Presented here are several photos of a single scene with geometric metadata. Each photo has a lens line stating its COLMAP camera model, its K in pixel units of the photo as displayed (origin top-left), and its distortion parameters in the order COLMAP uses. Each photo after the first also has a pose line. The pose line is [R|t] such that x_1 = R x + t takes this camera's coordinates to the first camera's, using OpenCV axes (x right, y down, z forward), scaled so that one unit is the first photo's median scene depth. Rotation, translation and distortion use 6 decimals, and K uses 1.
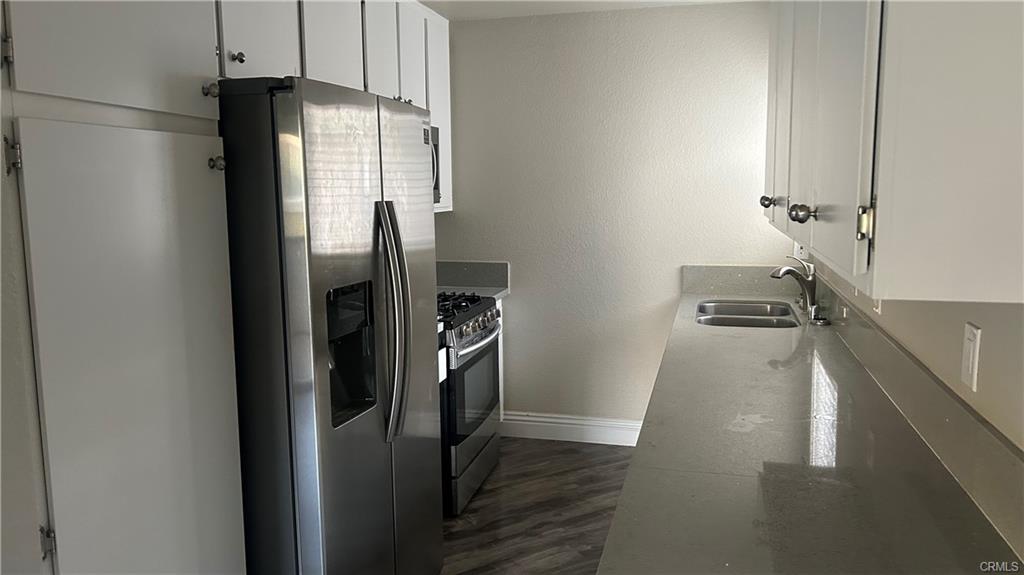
lens RADIAL K [[798.9, 0, 512.0], [0, 798.9, 287.5], [0, 0, 1]] dist [0.006699, 0.002099]
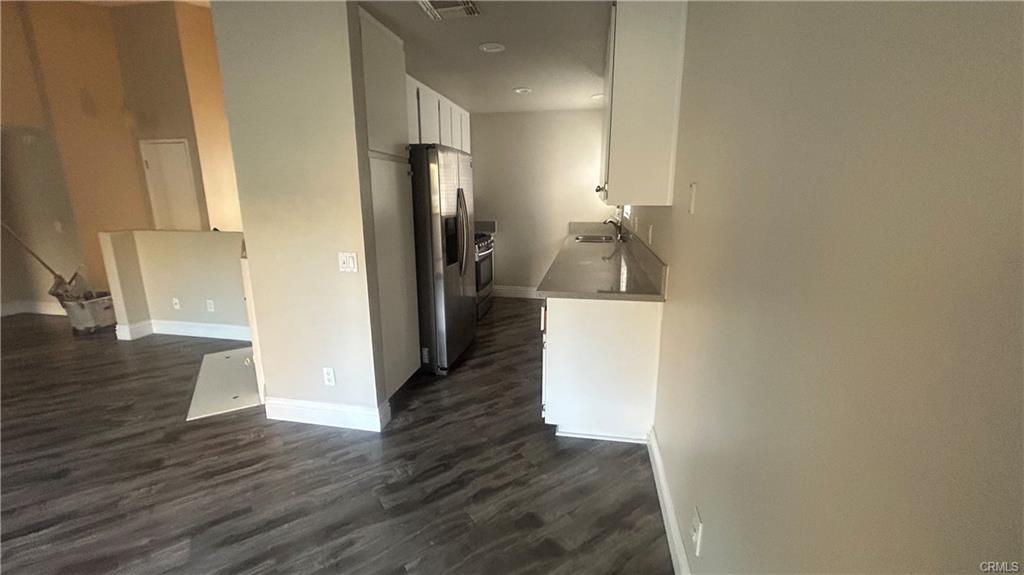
lens RADIAL K [[428.5, 0, 512.0], [0, 428.5, 287.5], [0, 0, 1]] dist [0.014568, 0.000022]
pose [[0.998019, -0.009955, 0.062117, -0.047372], [0.004383, 0.996005, 0.089188, 0.065853], [-0.062757, -0.088739, 0.994076, -0.335082]]
